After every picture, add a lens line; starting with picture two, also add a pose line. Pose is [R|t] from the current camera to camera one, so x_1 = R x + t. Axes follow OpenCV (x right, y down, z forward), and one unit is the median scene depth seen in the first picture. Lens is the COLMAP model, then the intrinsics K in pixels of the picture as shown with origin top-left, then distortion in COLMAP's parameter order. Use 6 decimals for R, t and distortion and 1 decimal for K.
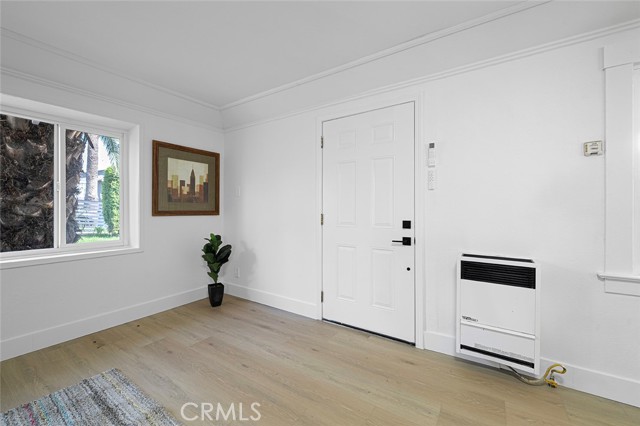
lens RADIAL K [[264.0, 0, 318.7], [0, 264.0, 209.4], [0, 0, 1]] dist [-0.001218, 0.000568]
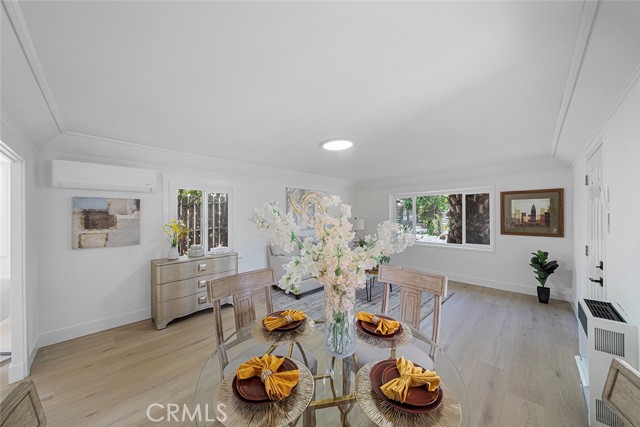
lens RADIAL K [[220.4, 0, 318.6], [0, 220.4, 213.8], [0, 0, 1]] dist [-0.002318, -0.000047]
pose [[-0.203208, -0.006702, -0.979113, 1.200680], [0.001888, 0.999972, -0.007237, -0.116605], [0.979134, -0.003320, -0.203189, 0.105329]]
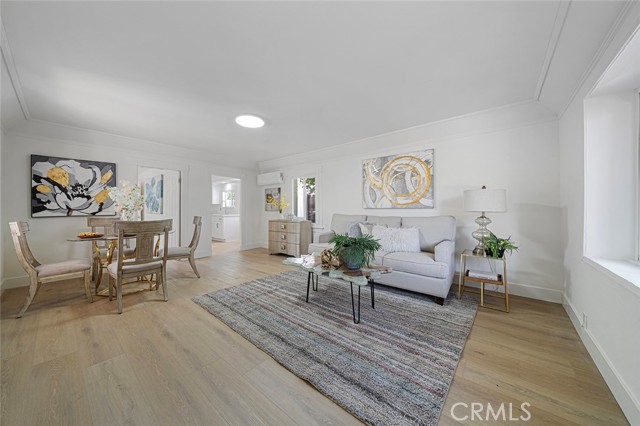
lens RADIAL K [[220.4, 0, 321.7], [0, 220.4, 207.7], [0, 0, 1]] dist [-0.002318, -0.000047]
pose [[-0.993949, 0.004033, 0.109772, -0.446712], [0.004125, 0.999991, 0.000615, 0.002459], [-0.109768, 0.001064, -0.993957, 1.145686]]
